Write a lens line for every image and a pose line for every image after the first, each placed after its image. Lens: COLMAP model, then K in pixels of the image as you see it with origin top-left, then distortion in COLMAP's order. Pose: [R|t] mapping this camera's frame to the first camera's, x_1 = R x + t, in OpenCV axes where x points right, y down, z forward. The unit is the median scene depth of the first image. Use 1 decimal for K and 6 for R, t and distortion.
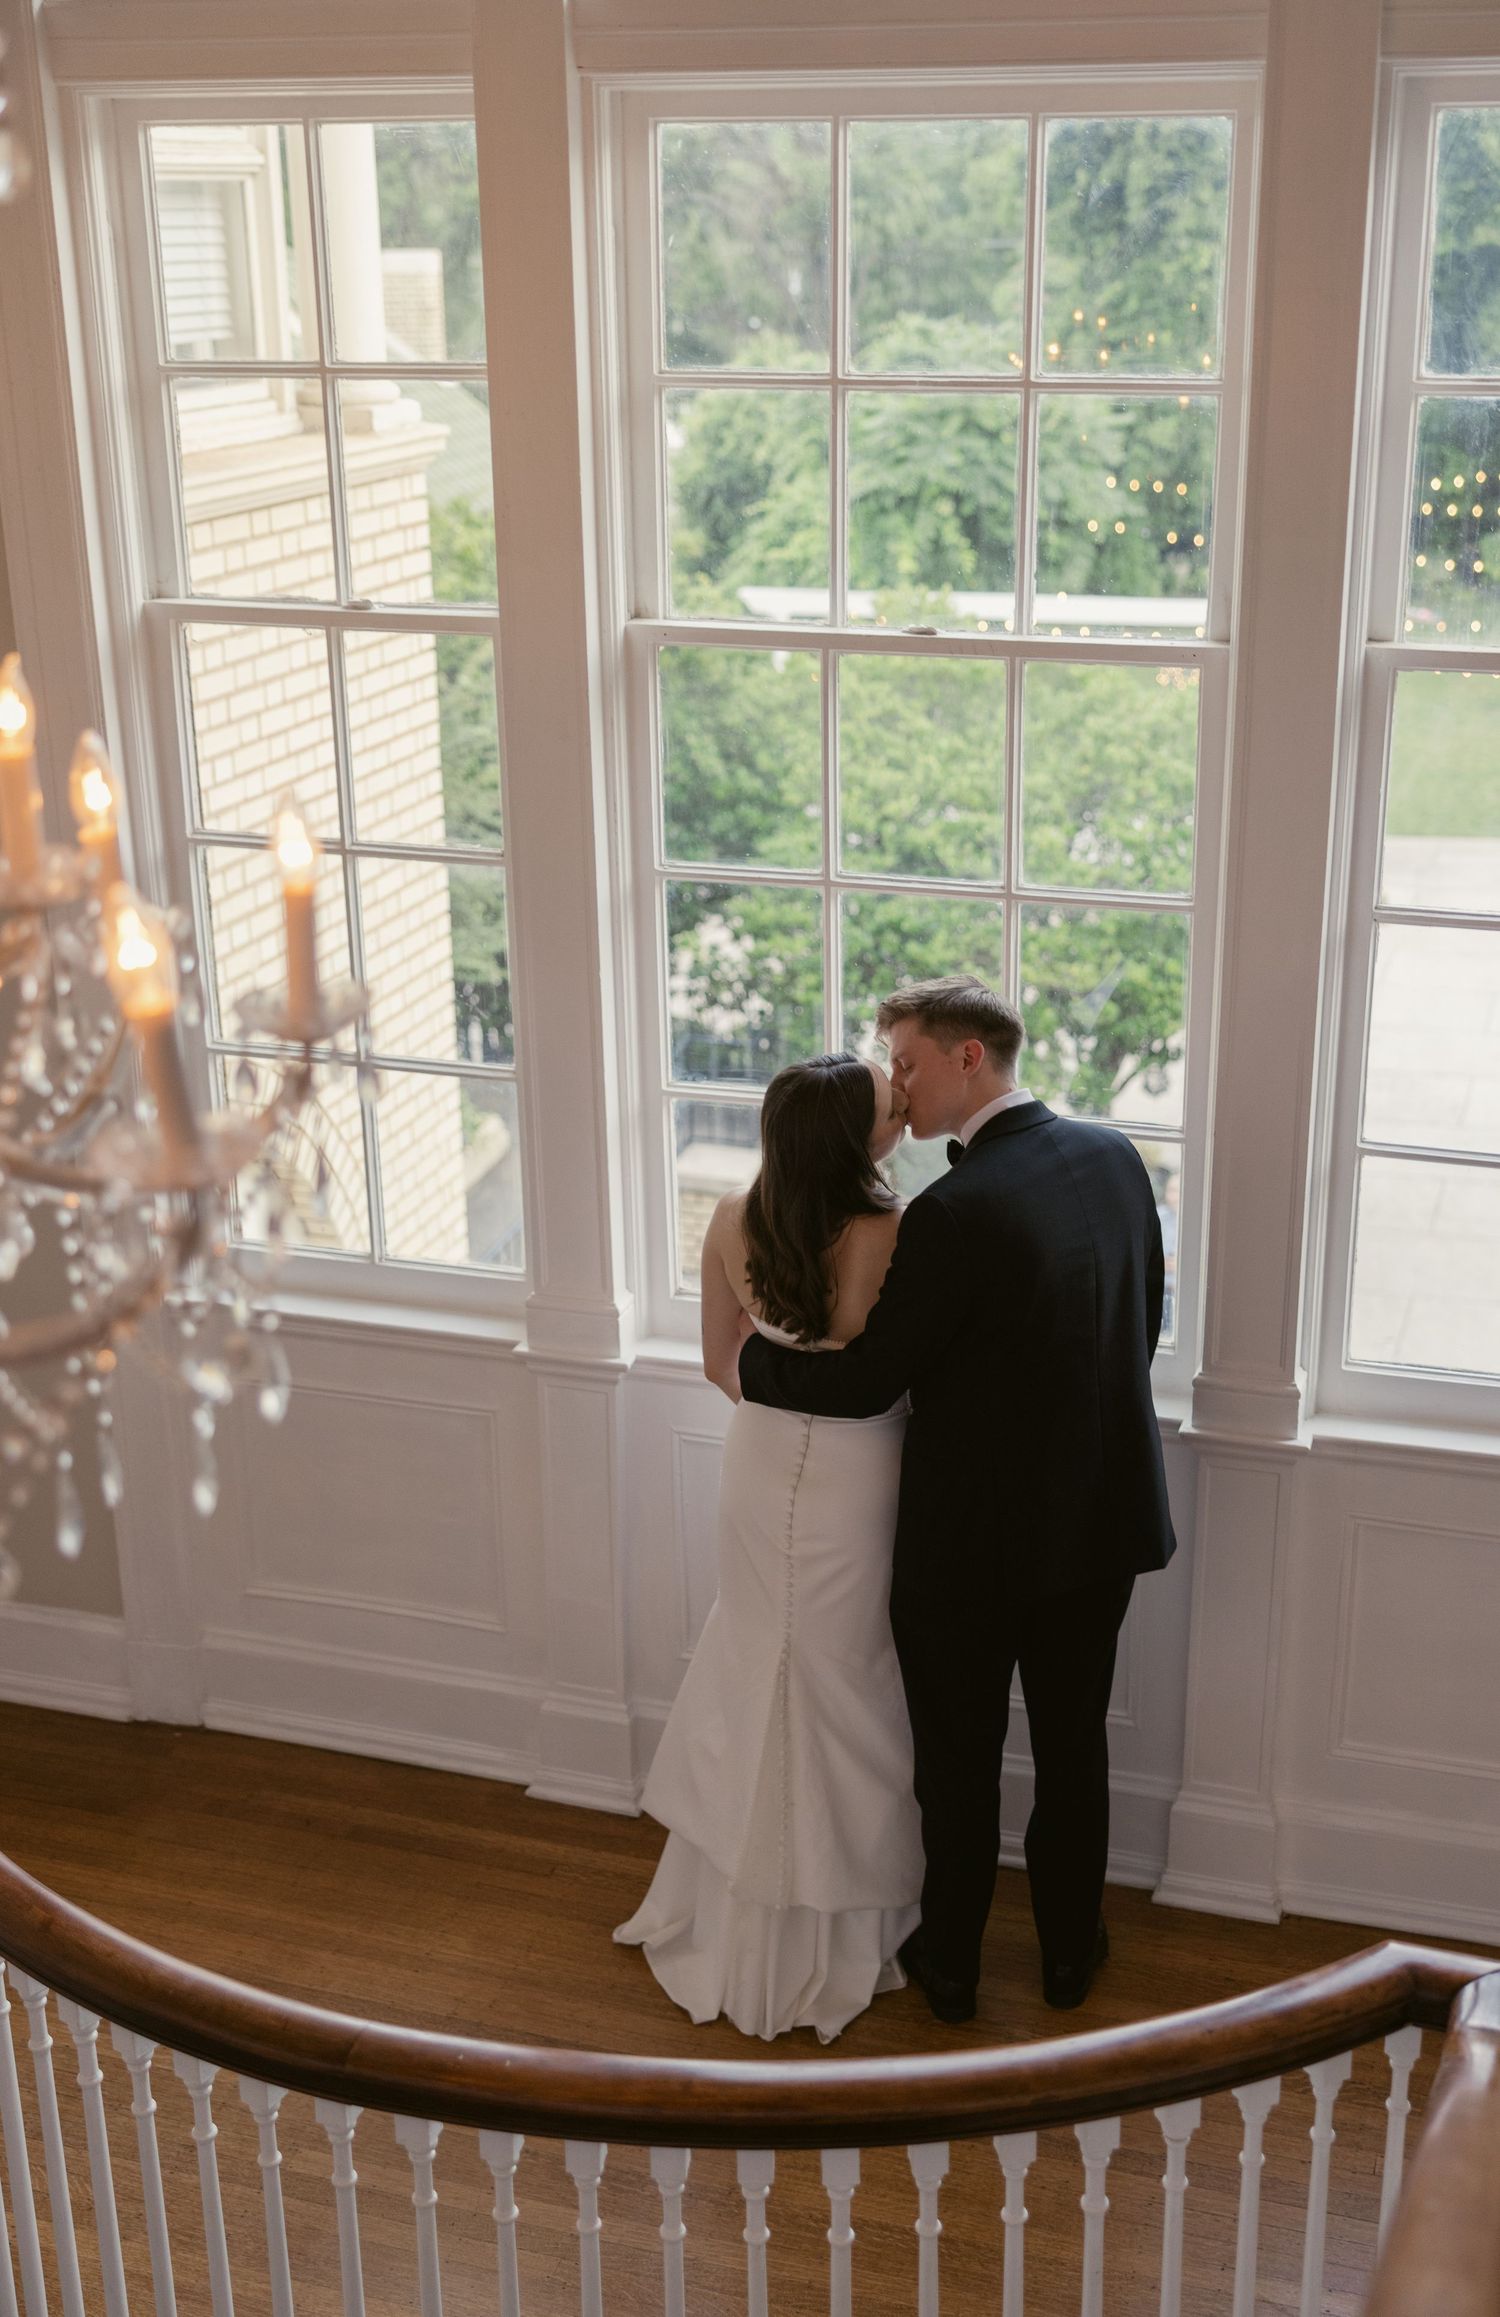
lens RADIAL K [[2757.5, 0, 797.4], [0, 2757.5, 1198.9], [0, 0, 1]] dist [0.004991, 0.000000]
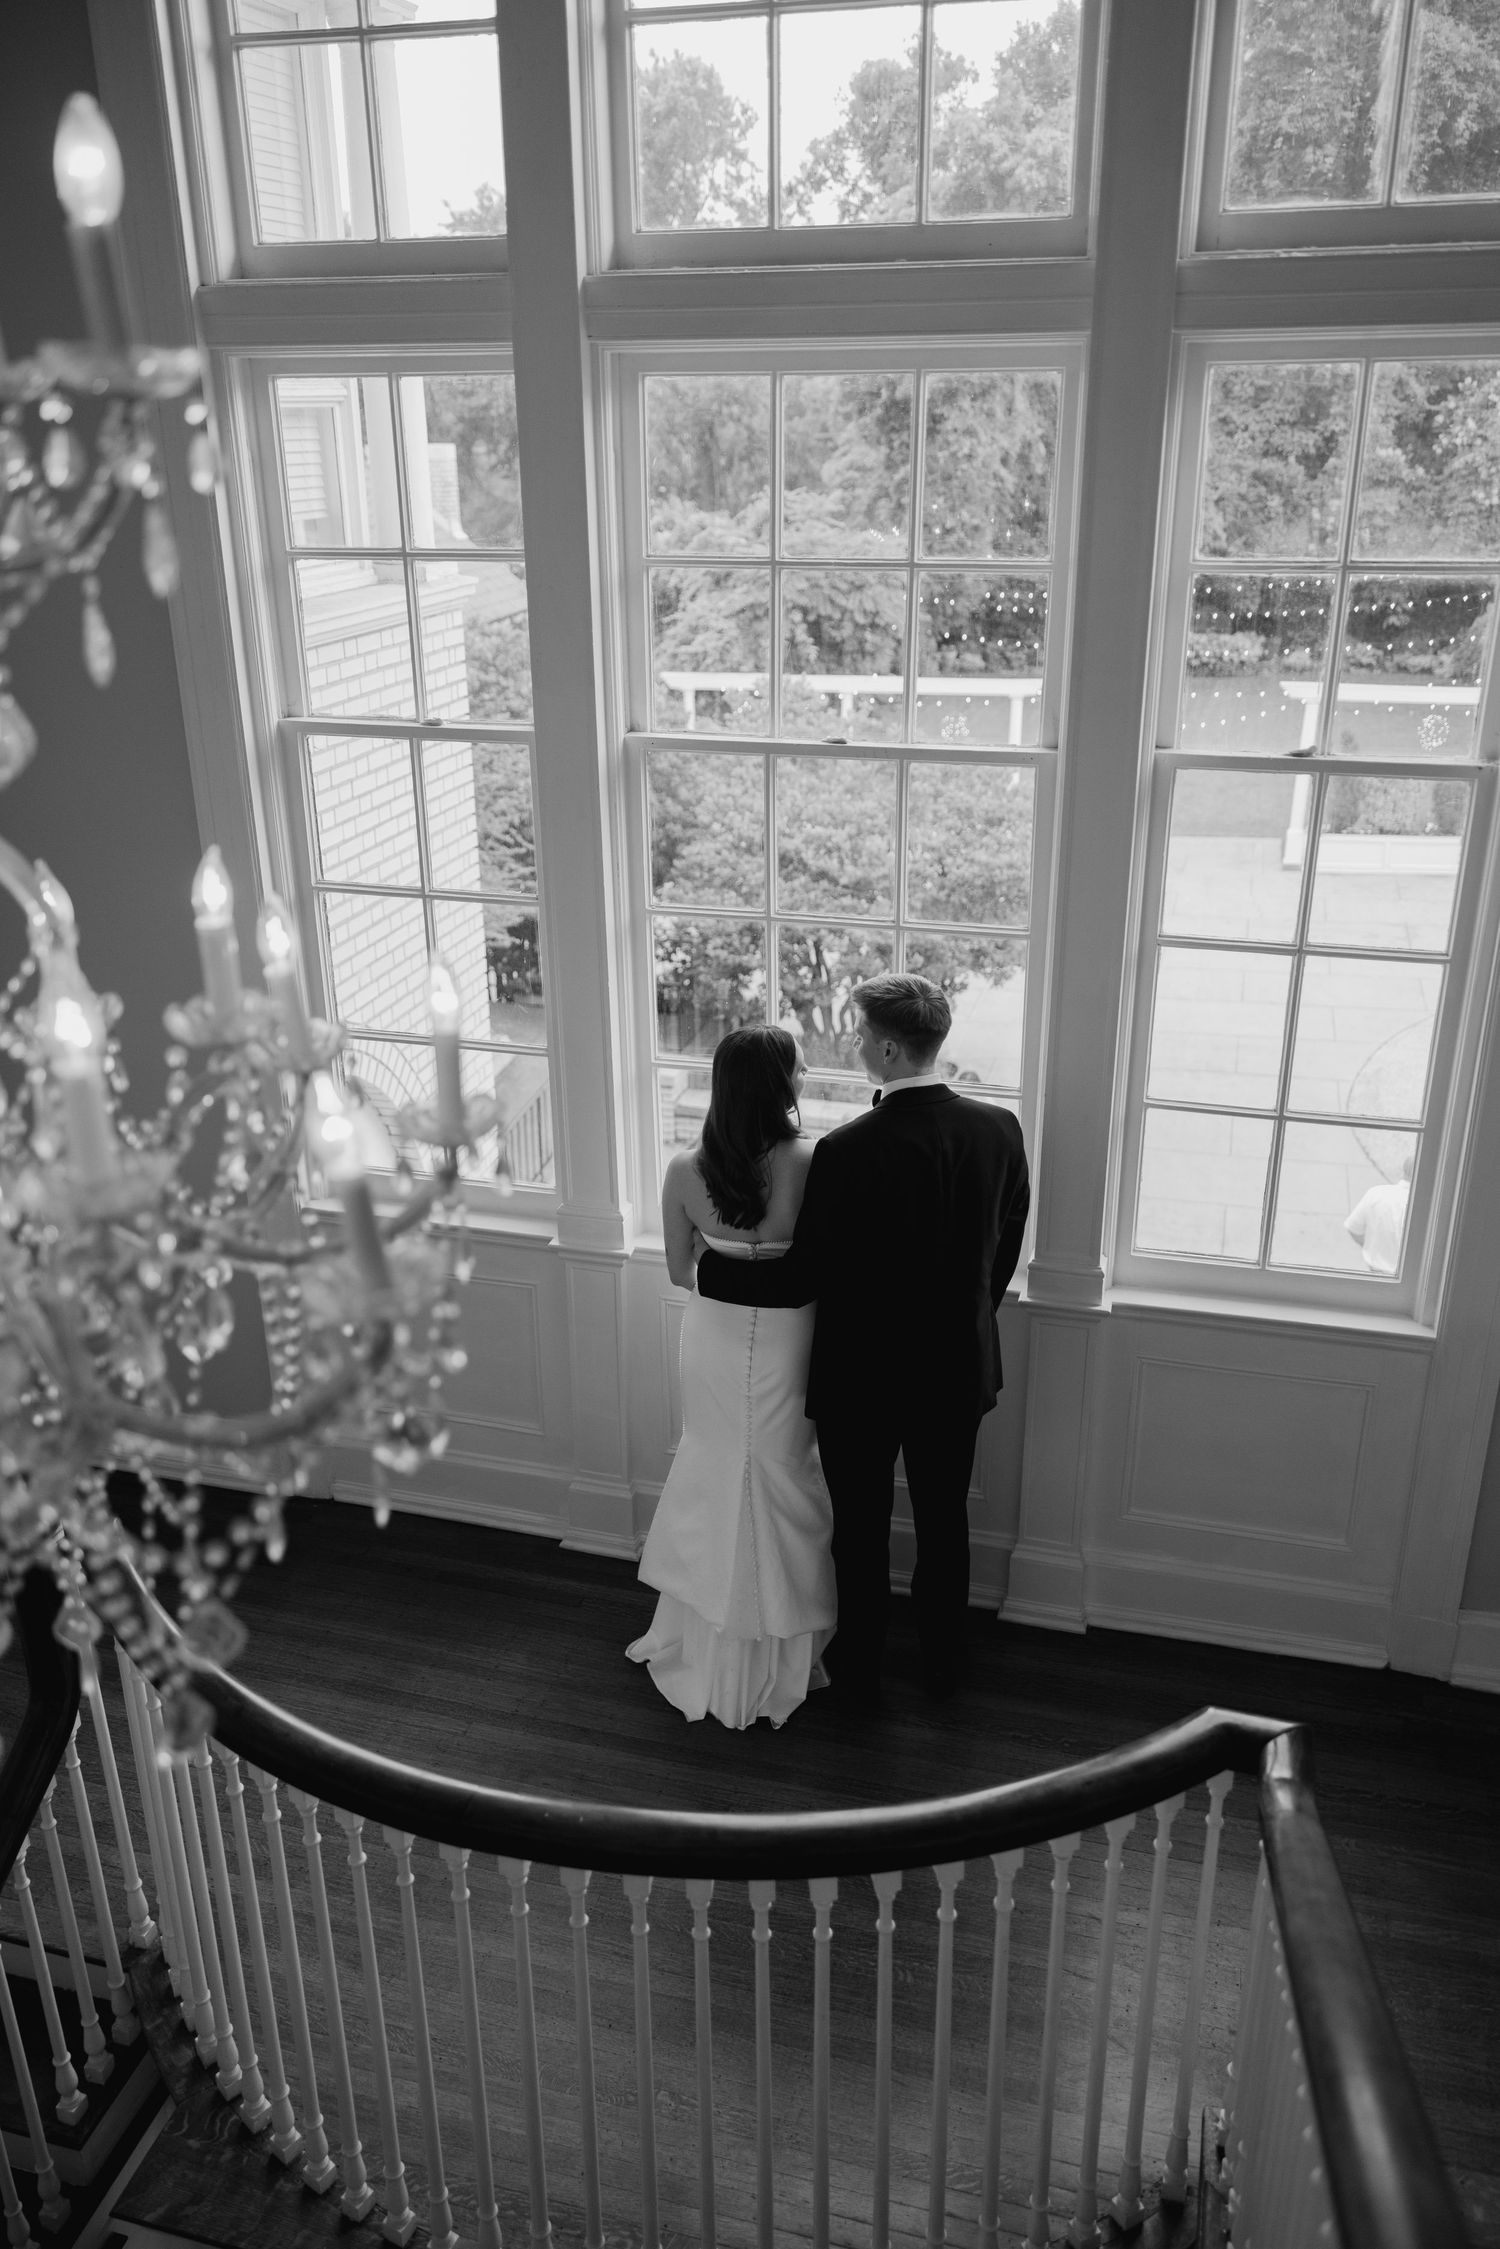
lens RADIAL K [[1807.8, 0, 736.8], [0, 1807.8, 1129.6], [0, 0, 1]] dist [0.011563, -0.015839]
pose [[0.999699, -0.012406, 0.021177, -0.025198], [0.011707, 0.999392, 0.032830, -0.034976], [-0.021572, -0.032573, 0.999237, 0.065342]]
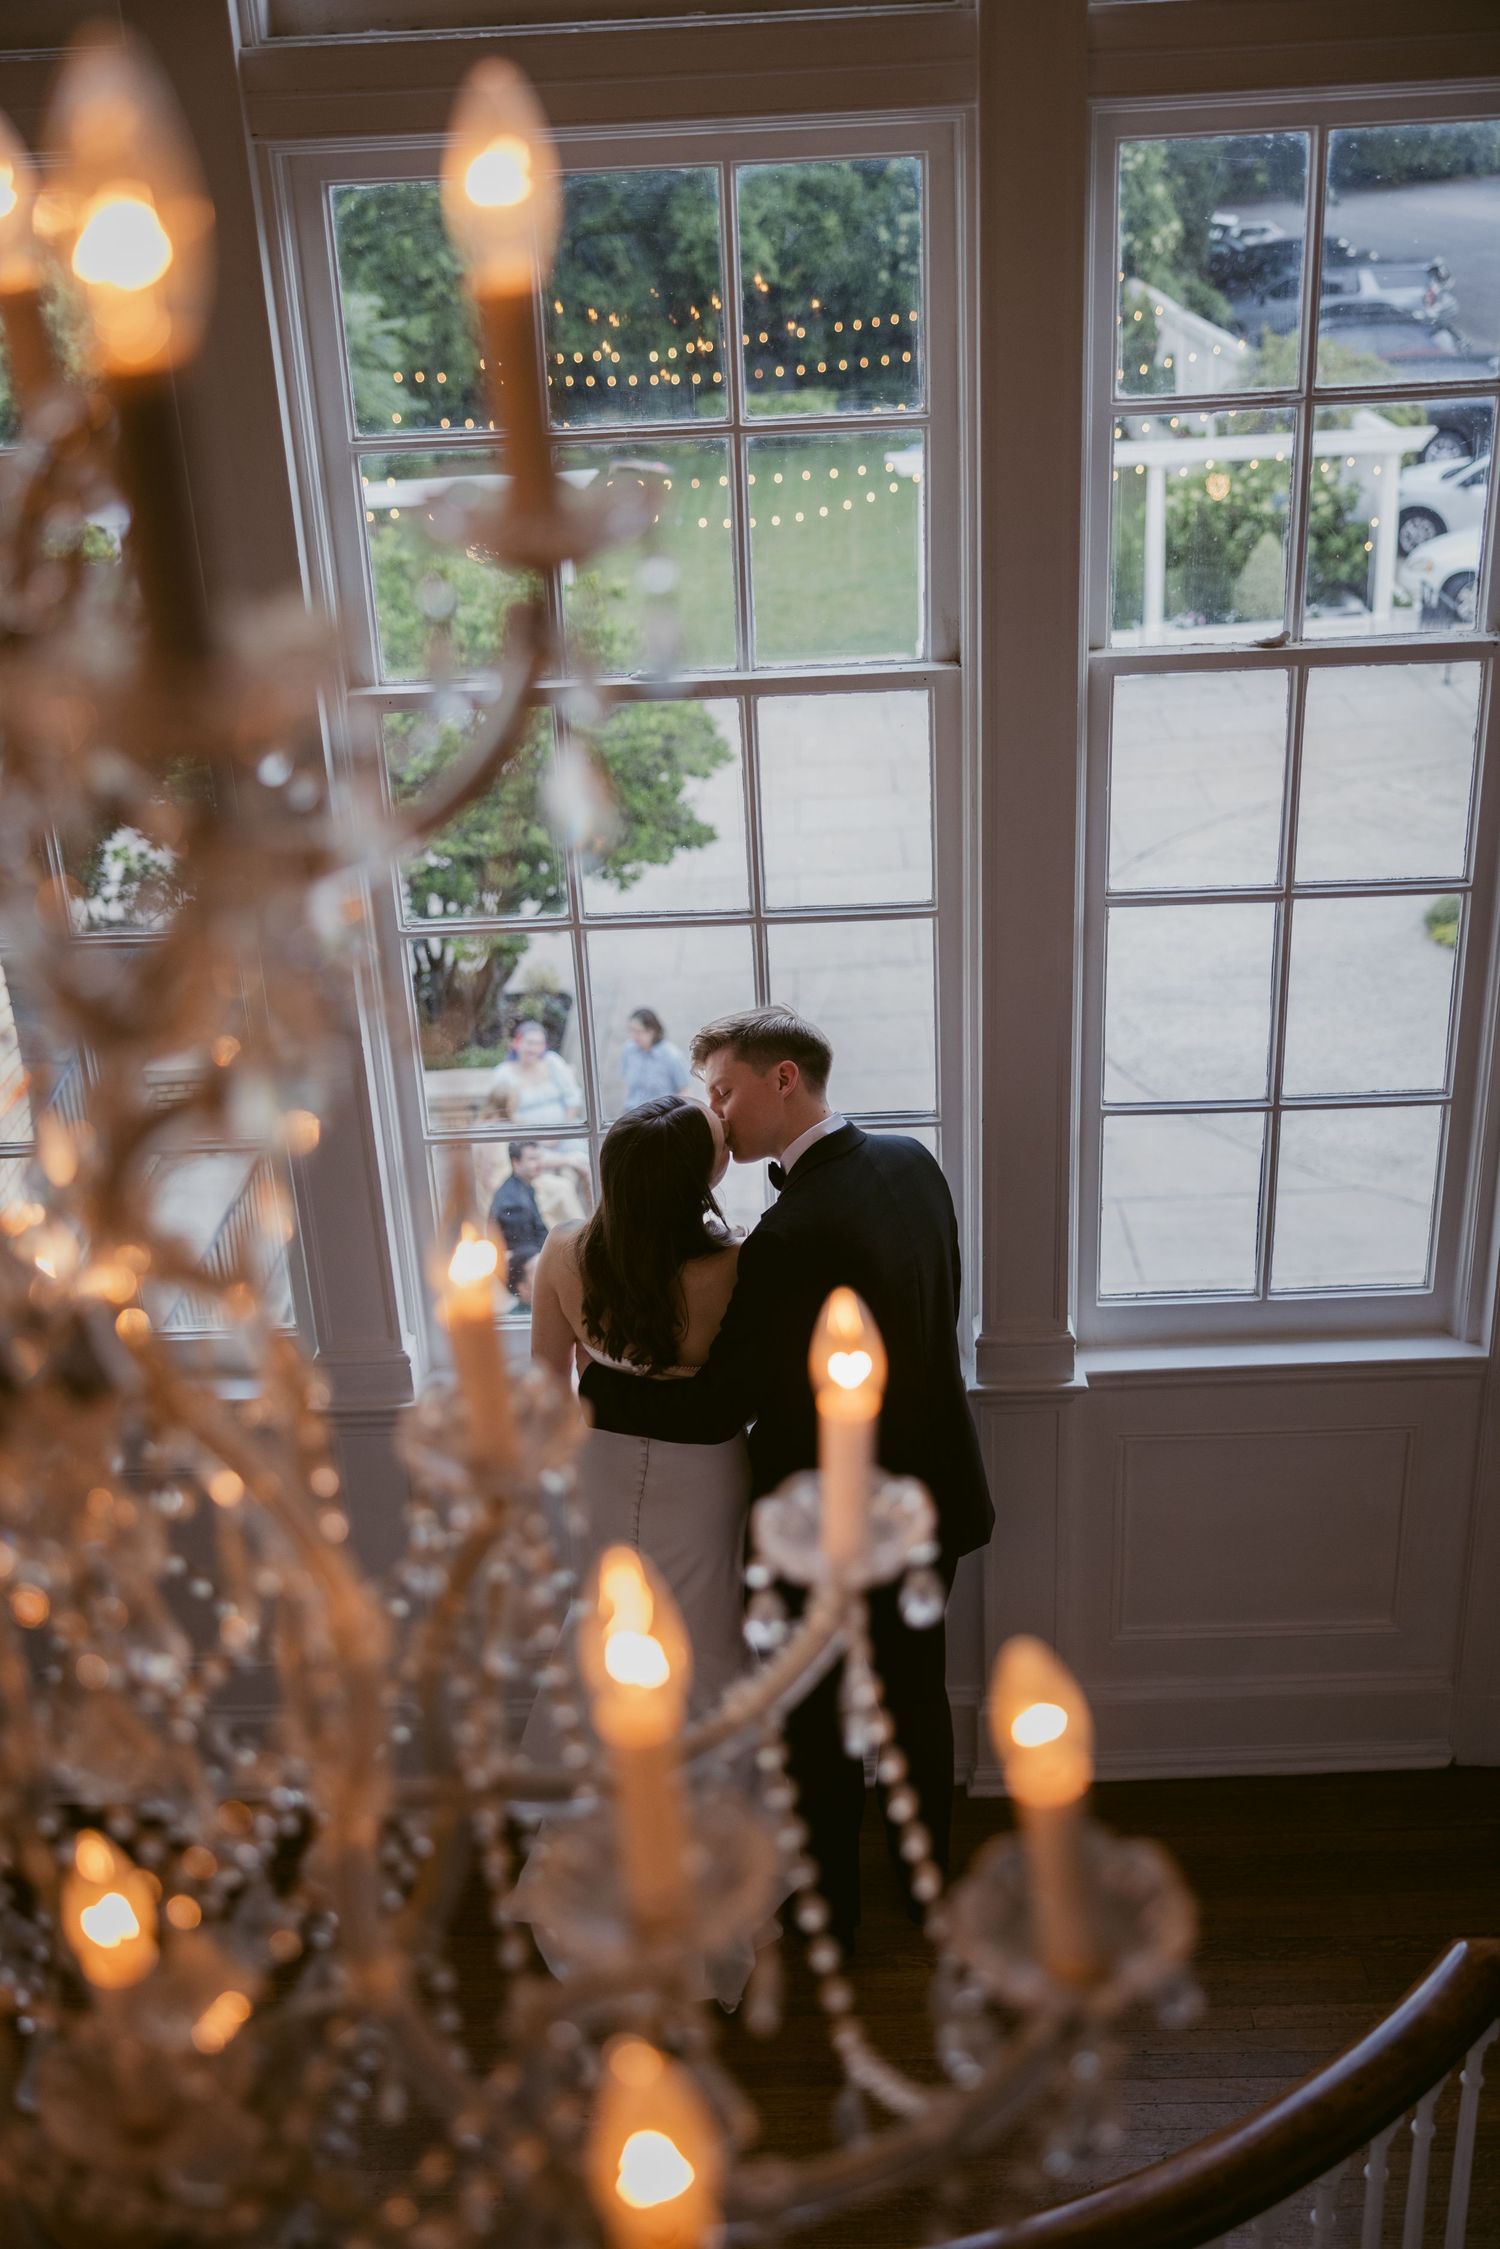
lens RADIAL K [[2344.0, 0, 754.0], [0, 2344.0, 1133.8], [0, 0, 1]] dist [0.006967, 0.000000]
pose [[0.959993, -0.151213, 0.235686, -0.135822], [0.135573, 0.987426, 0.081307, -0.095332], [-0.245017, -0.046102, 0.968422, 0.130940]]
